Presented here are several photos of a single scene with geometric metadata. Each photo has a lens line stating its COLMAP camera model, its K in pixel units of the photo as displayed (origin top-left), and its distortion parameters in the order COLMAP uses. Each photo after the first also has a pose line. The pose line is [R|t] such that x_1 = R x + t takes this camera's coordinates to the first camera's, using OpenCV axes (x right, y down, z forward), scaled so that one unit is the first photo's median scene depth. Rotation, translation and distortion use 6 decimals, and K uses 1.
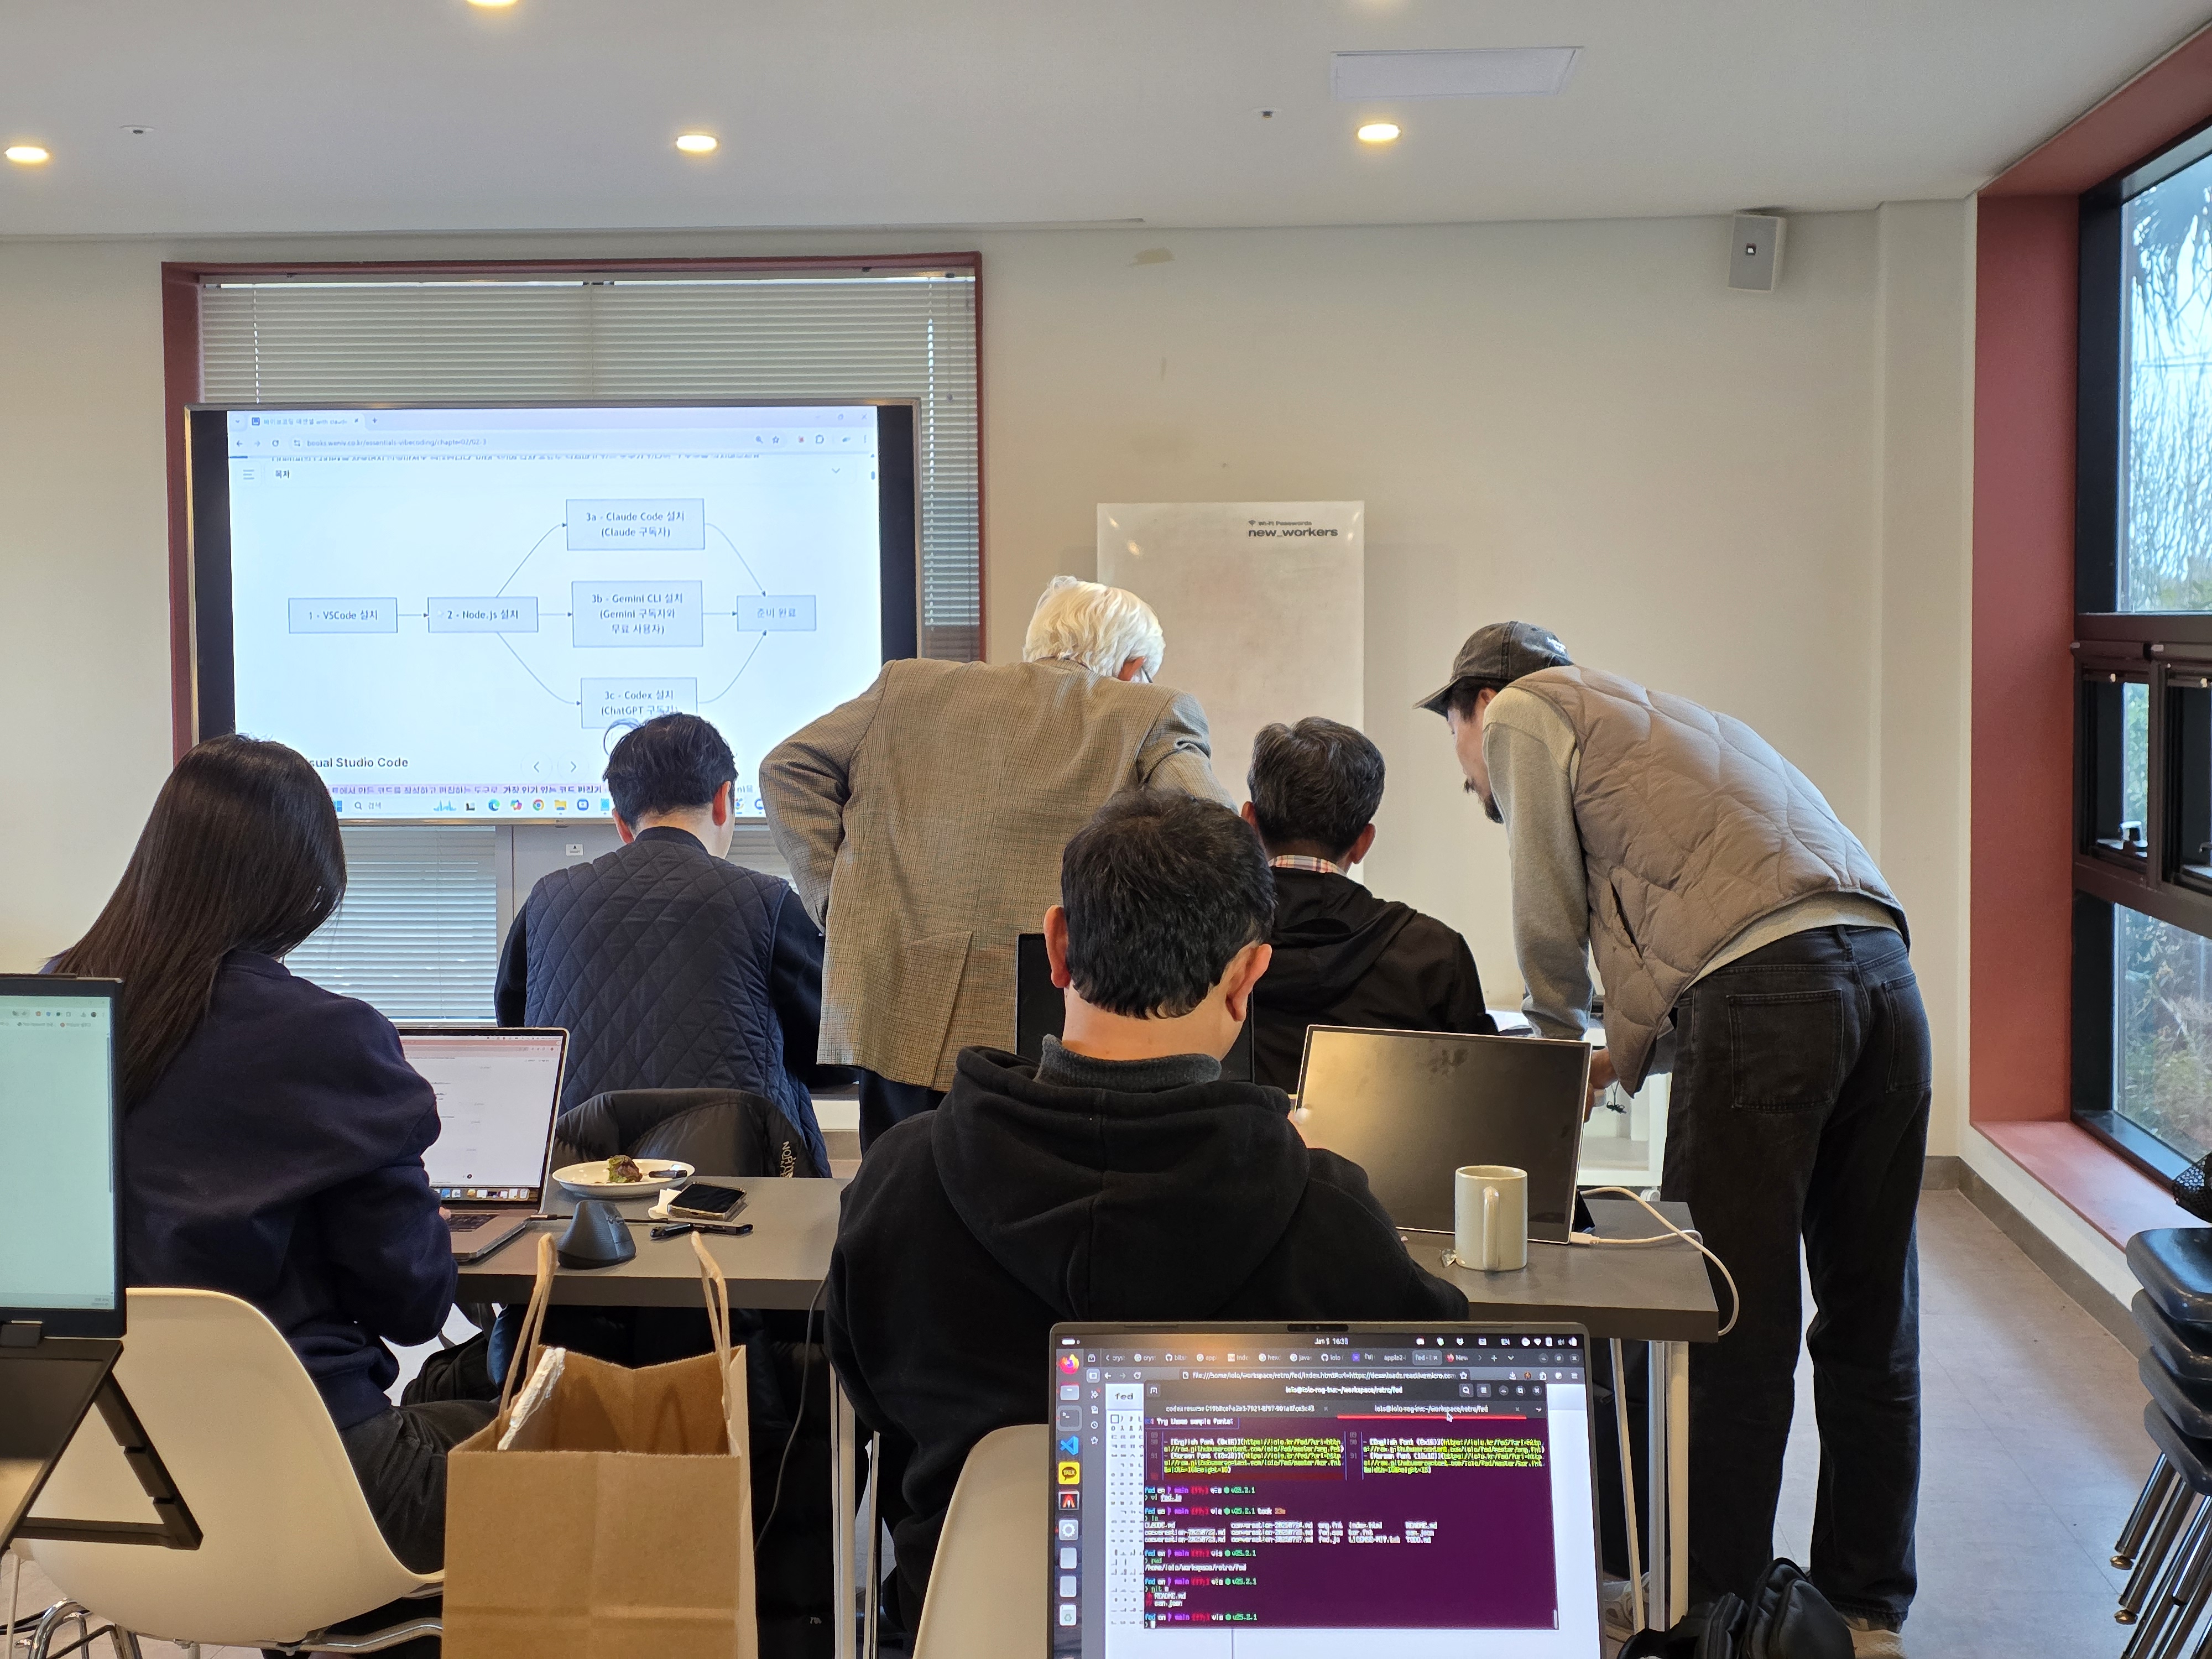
lens RADIAL K [[2945.7, 0, 1115.6], [0, 2945.7, 830.1], [0, 0, 1]] dist [0.086527, 0.000000]
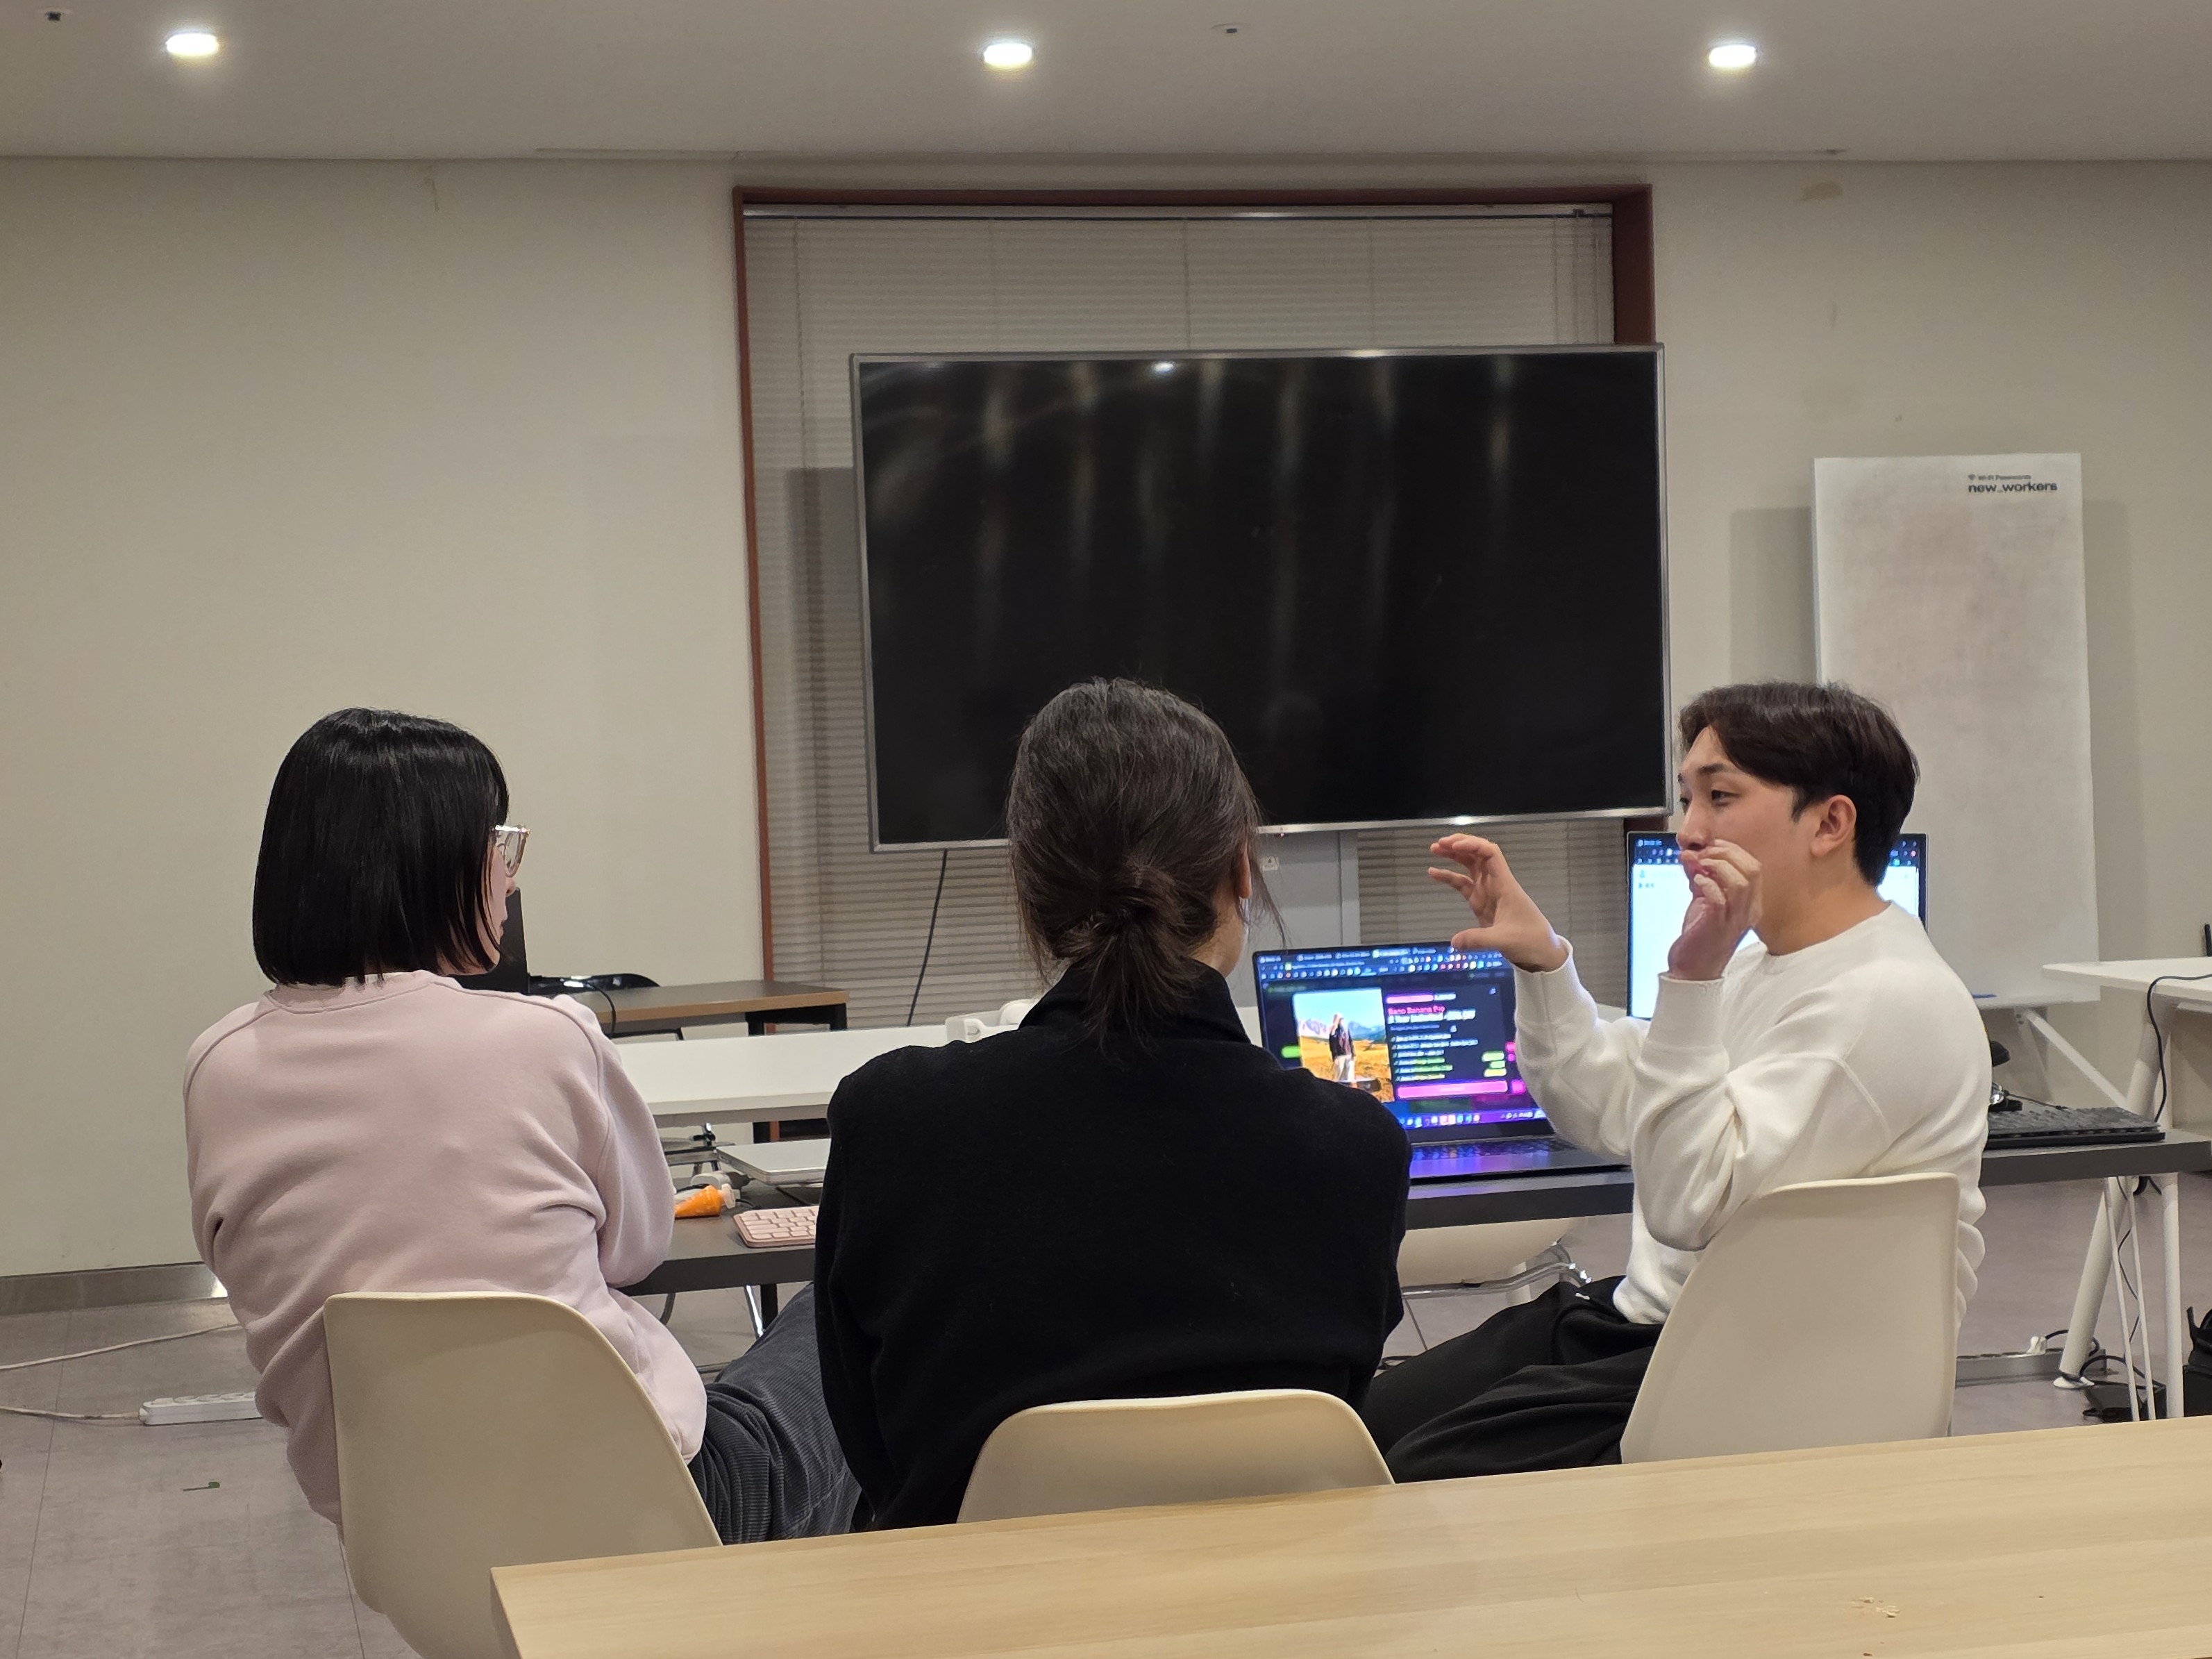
lens RADIAL K [[2946.0, 0, 1101.0], [0, 2946.0, 821.8], [0, 0, 1]] dist [0.086527, 0.000000]
pose [[0.956926, -0.043896, 0.286996, -0.488420], [0.036523, 0.998852, 0.030997, -0.033858], [-0.288027, -0.019180, 0.957430, 0.170073]]
